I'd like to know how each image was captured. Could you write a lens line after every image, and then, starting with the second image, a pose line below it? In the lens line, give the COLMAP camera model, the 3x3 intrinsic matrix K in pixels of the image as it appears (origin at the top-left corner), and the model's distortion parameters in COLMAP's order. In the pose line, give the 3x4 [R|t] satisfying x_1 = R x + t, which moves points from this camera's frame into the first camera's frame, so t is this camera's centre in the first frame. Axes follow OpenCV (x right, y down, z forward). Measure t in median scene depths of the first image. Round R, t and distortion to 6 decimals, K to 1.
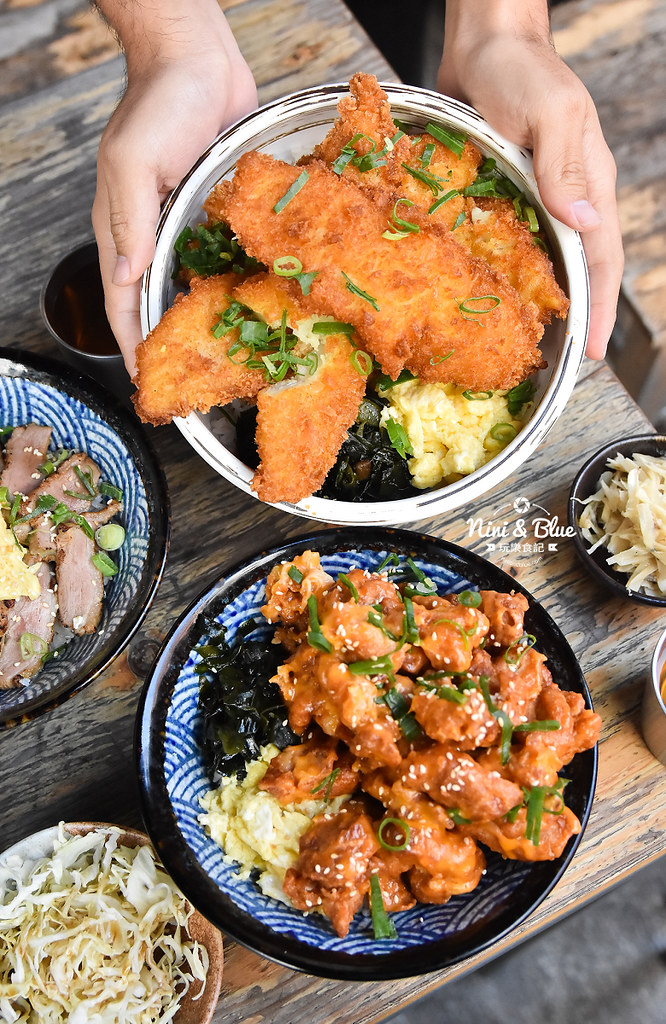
lens RADIAL K [[1270.6, 0, 310.2], [0, 1270.6, 532.5], [0, 0, 1]] dist [-0.056663, 0.018623]
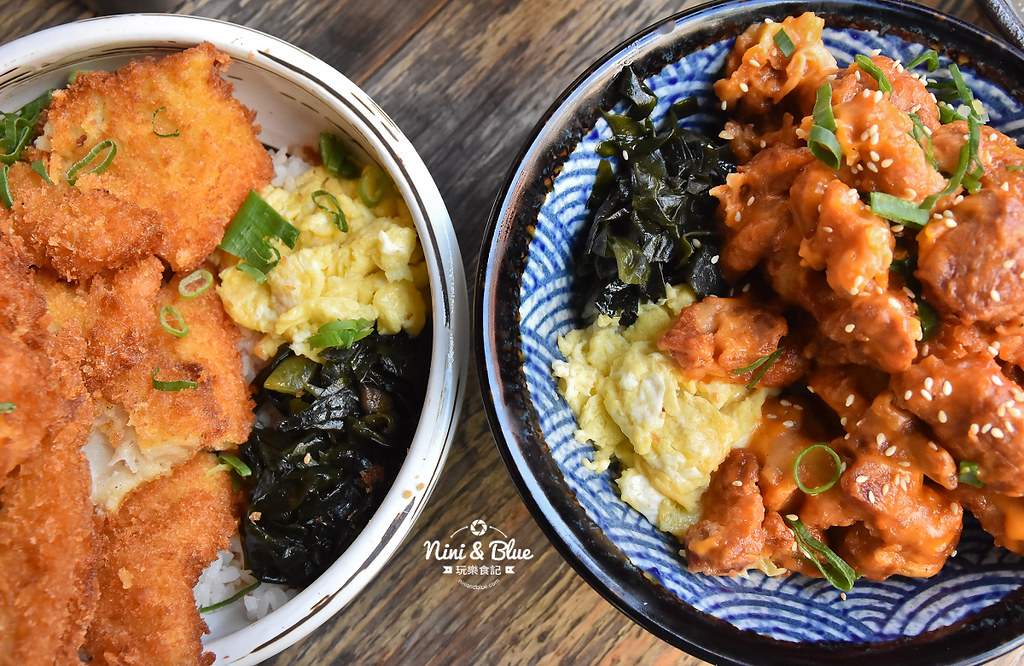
lens RADIAL K [[1075.0, 0, 512.0], [0, 1075.0, 333.0], [0, 0, 1]] dist [-0.085685, 0.005596]
pose [[0.966563, 0.250795, -0.053455, -0.084481], [-0.233300, 0.946583, 0.222603, 0.090253], [0.106427, -0.202689, 0.973442, 0.459287]]
